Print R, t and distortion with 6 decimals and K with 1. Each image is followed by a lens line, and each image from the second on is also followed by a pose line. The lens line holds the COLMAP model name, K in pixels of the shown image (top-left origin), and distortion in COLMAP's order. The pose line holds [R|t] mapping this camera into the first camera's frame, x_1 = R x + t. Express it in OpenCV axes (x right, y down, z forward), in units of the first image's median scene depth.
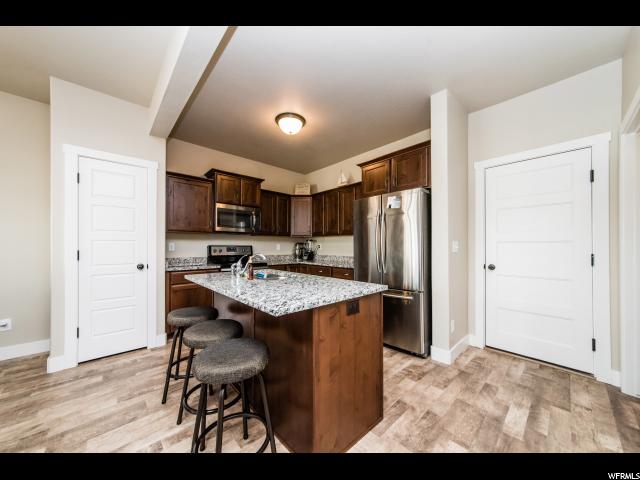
lens RADIAL K [[231.7, 0, 320.3], [0, 231.7, 245.1], [0, 0, 1]] dist [0.000716, 0.000540]
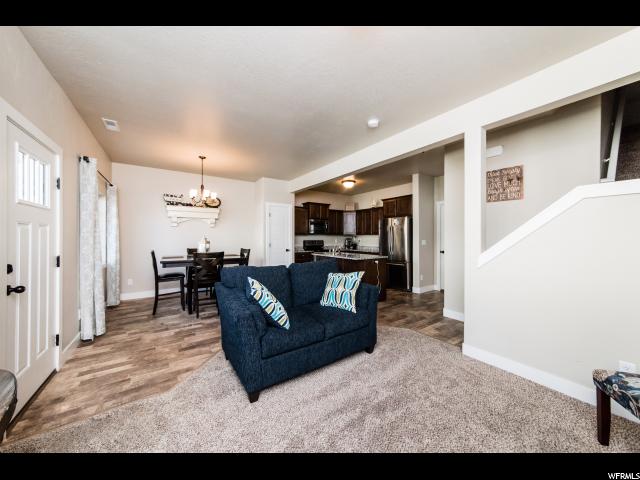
lens RADIAL K [[231.7, 0, 325.9], [0, 231.7, 238.3], [0, 0, 1]] dist [0.000716, 0.000540]
pose [[0.992857, 0.006152, -0.119149, -0.053483], [-0.004594, 0.999900, 0.013343, -0.035350], [0.119219, -0.012700, 0.992787, -0.782653]]
